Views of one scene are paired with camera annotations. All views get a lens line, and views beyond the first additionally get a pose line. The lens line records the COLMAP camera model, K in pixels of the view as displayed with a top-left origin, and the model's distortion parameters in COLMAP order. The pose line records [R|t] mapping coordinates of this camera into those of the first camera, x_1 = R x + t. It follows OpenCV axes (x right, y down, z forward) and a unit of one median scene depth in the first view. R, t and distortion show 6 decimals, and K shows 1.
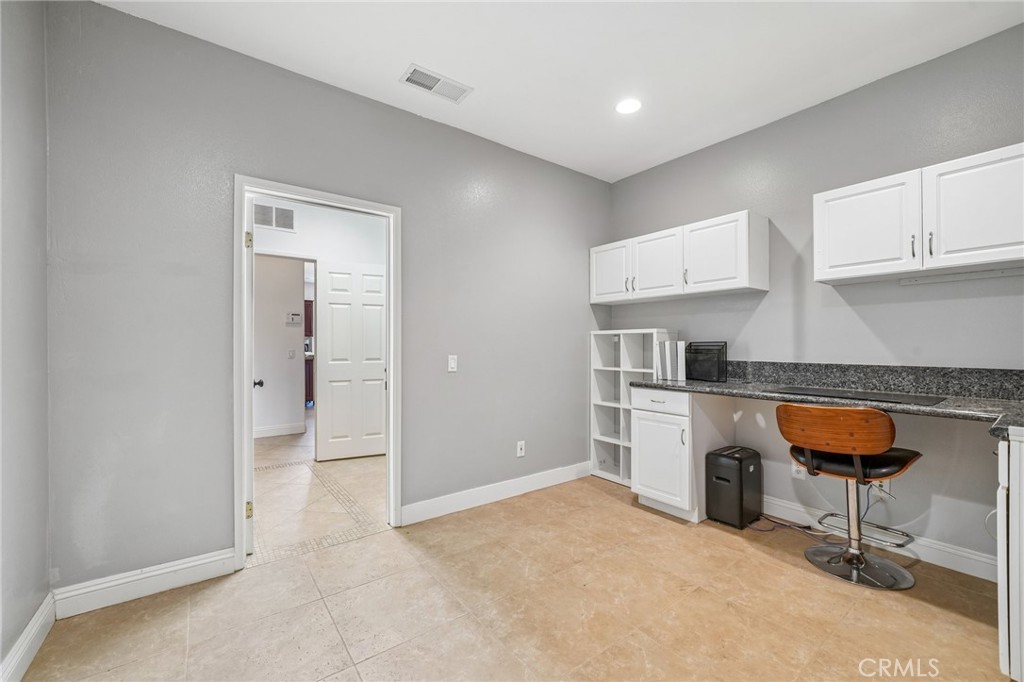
lens RADIAL K [[424.3, 0, 492.6], [0, 424.3, 340.8], [0, 0, 1]] dist [-0.002765, 0.001666]
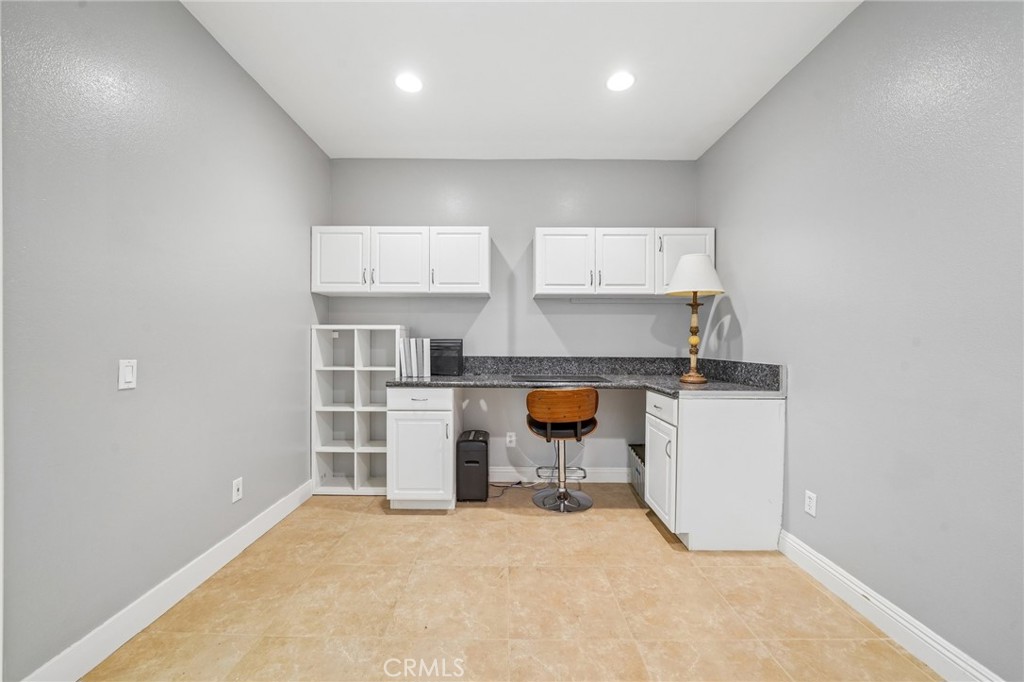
lens RADIAL K [[391.3, 0, 511.7], [0, 391.3, 344.3], [0, 0, 1]] dist [-0.014119, 0.000895]
pose [[0.575613, -0.001489, 0.817721, -0.249615], [-0.012620, 0.999863, 0.010705, 0.002967], [-0.817625, -0.016482, 0.575516, 0.337797]]
